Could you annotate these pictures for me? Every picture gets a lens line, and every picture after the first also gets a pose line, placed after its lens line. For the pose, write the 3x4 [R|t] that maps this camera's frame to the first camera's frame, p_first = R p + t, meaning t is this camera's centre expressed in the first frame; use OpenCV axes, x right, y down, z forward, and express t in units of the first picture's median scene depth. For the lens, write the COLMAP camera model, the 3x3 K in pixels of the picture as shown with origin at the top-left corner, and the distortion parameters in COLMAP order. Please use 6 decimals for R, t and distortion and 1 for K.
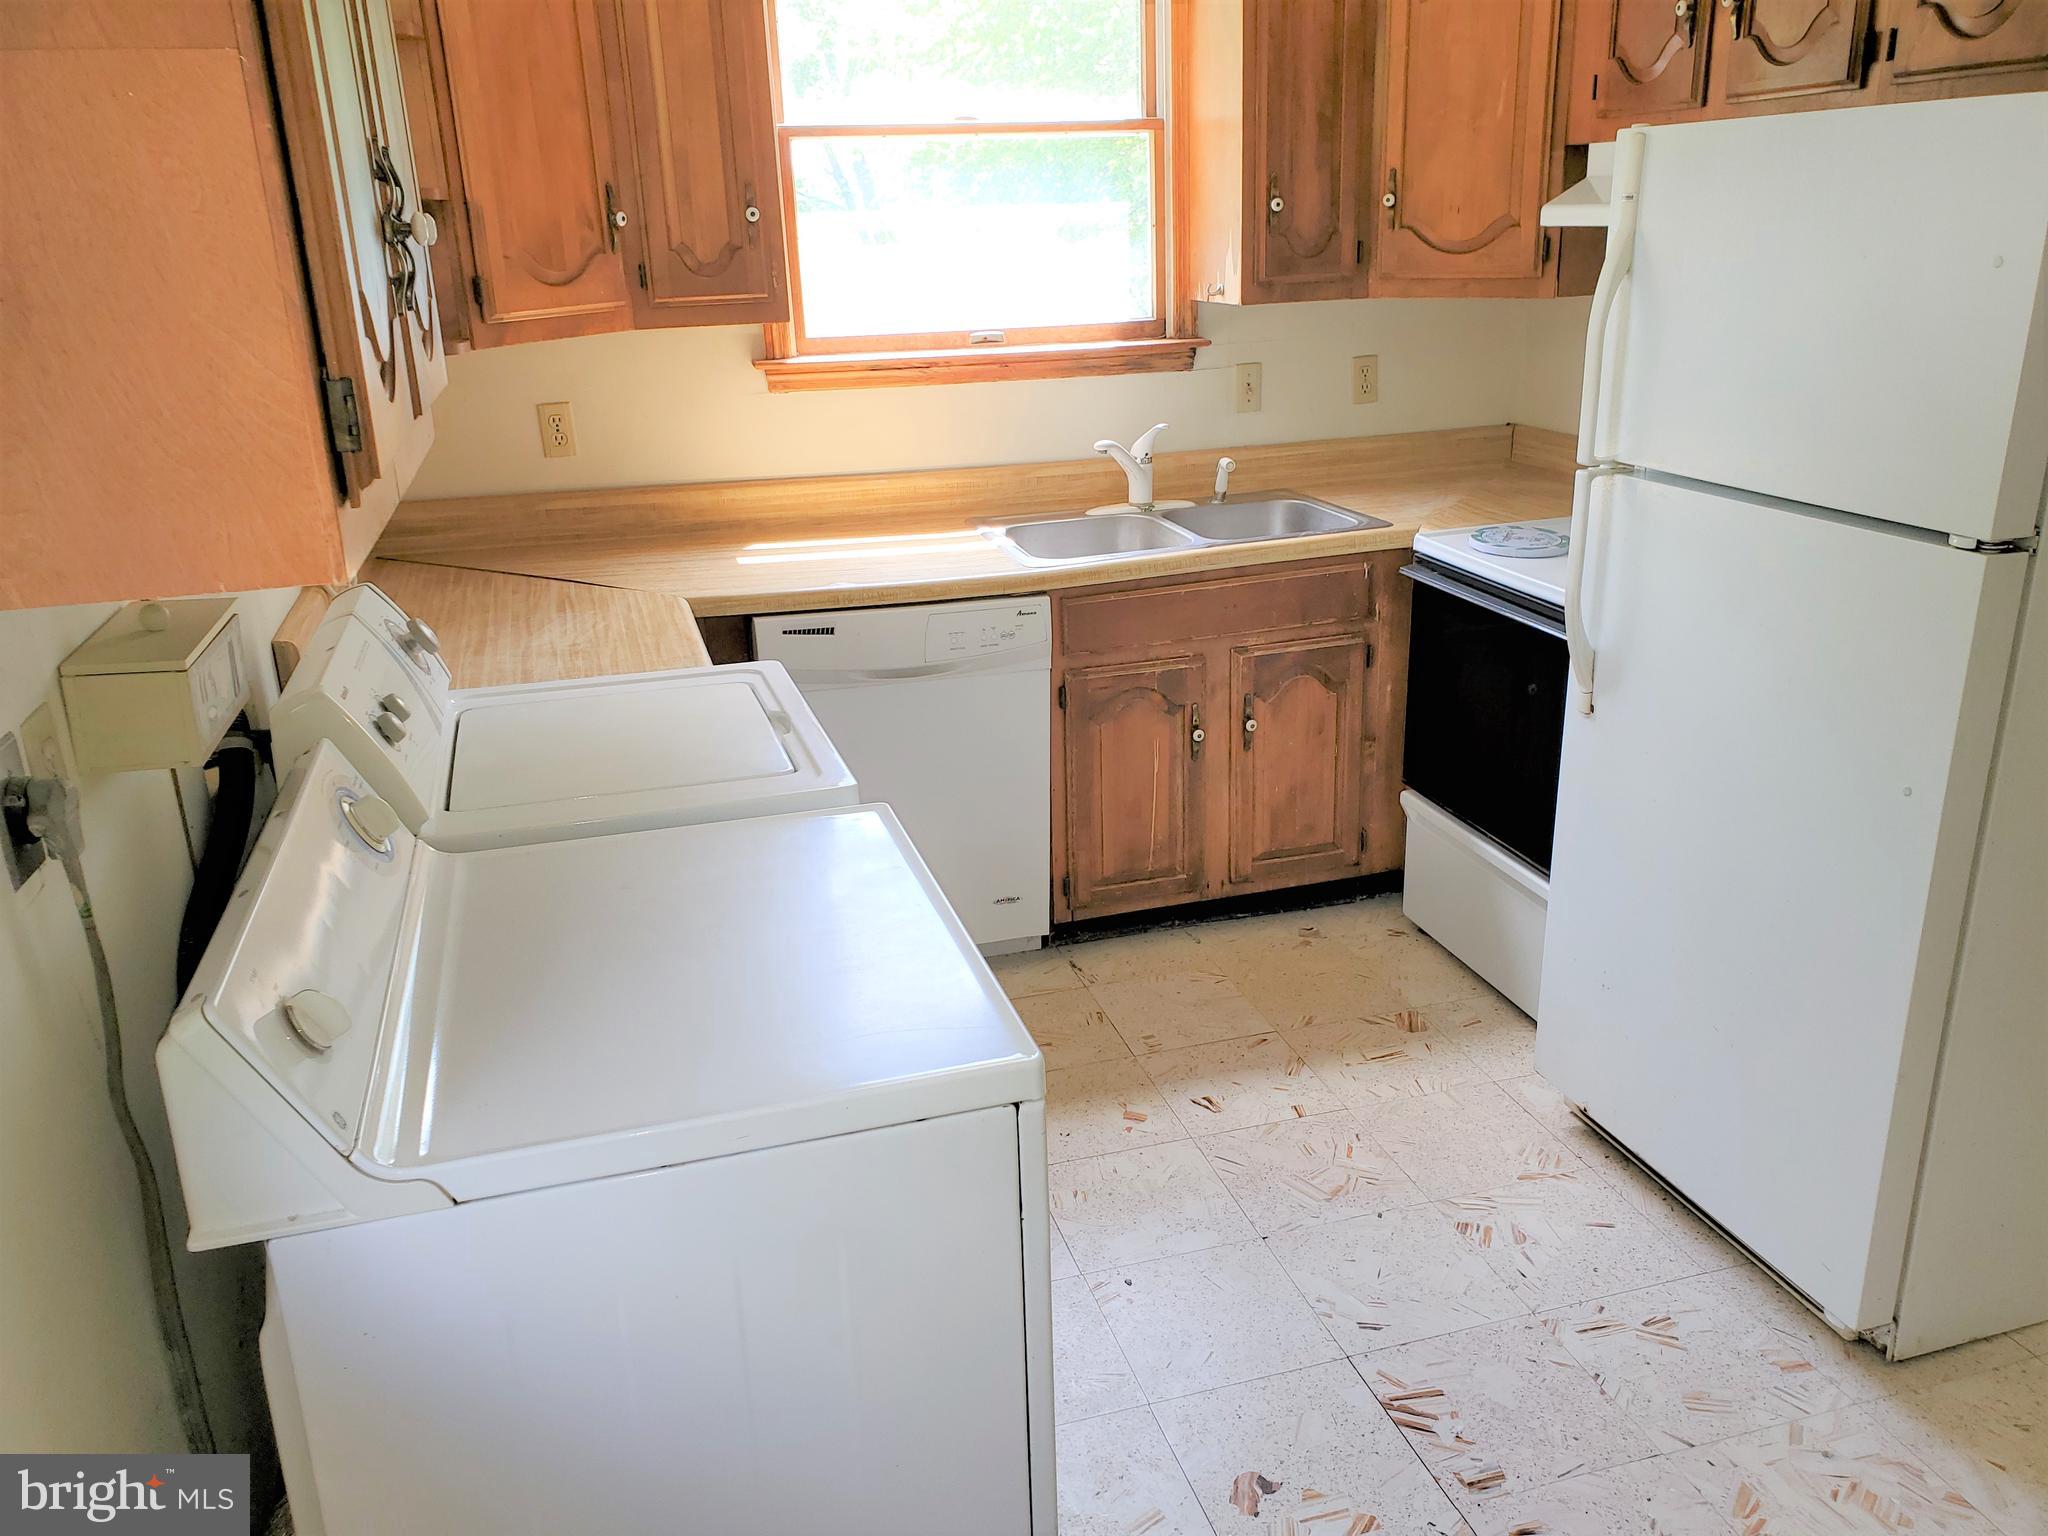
lens RADIAL K [[1598.4, 0, 1030.2], [0, 1598.4, 770.8], [0, 0, 1]] dist [0.040844, 0.003324]
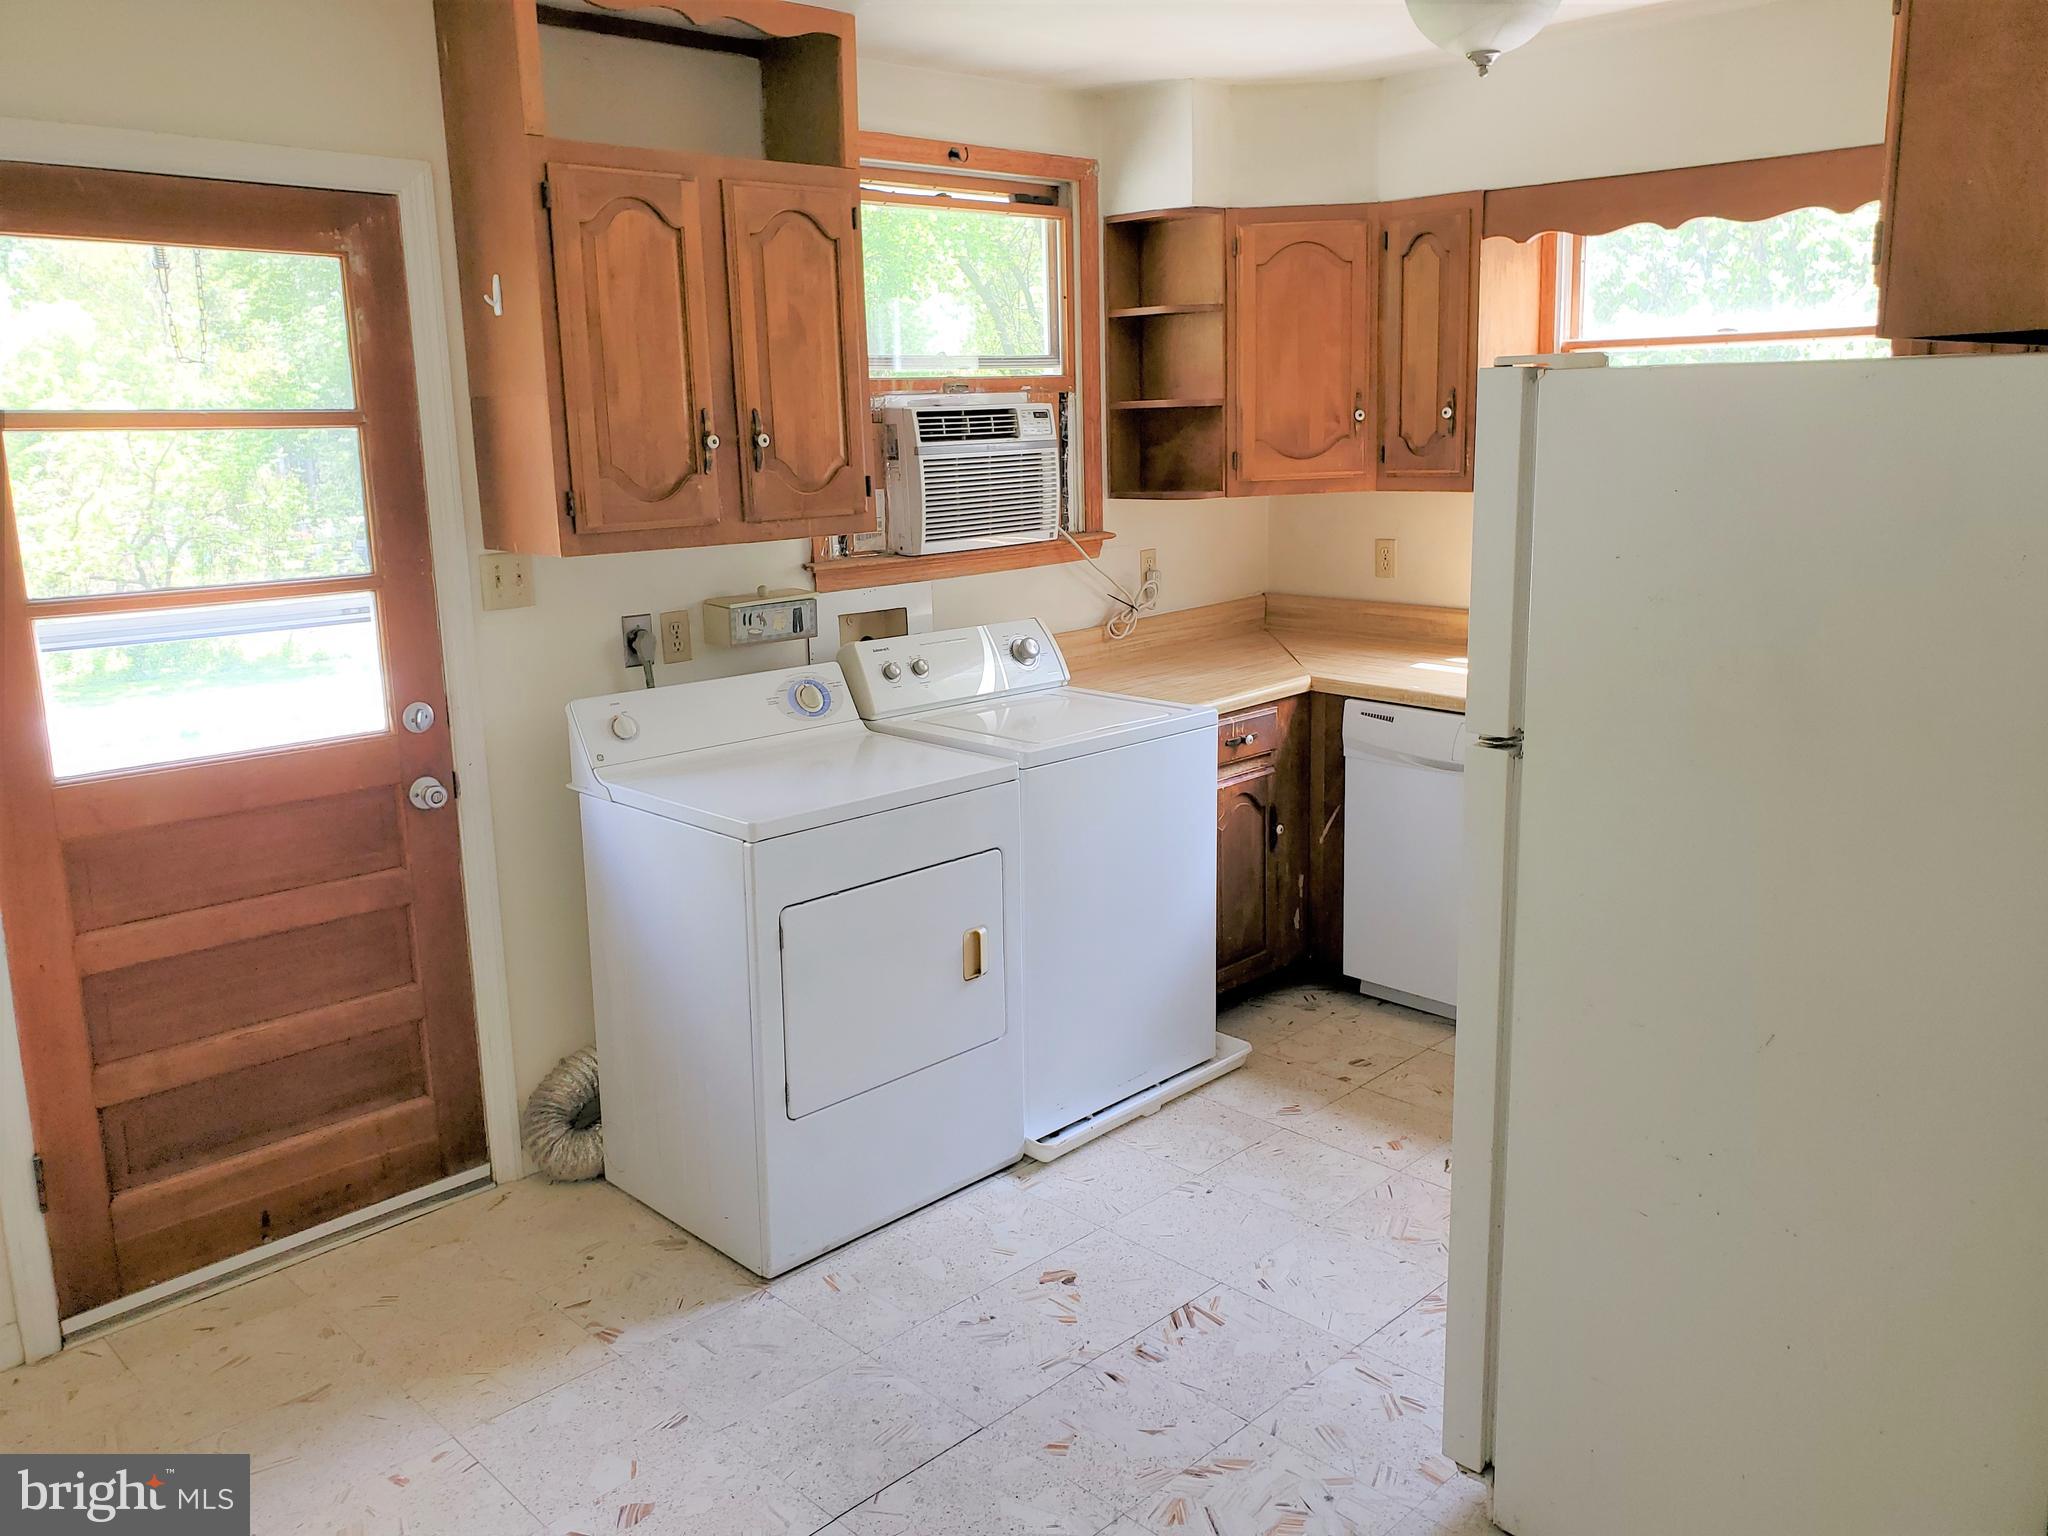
lens RADIAL K [[1598.4, 0, 1019.2], [0, 1598.4, 757.3], [0, 0, 1]] dist [0.040844, 0.003324]
pose [[0.445817, 0.190005, -0.874726, 0.944867], [-0.271580, 0.959861, 0.070082, -0.070288], [0.852931, 0.206315, 0.479523, 0.125843]]
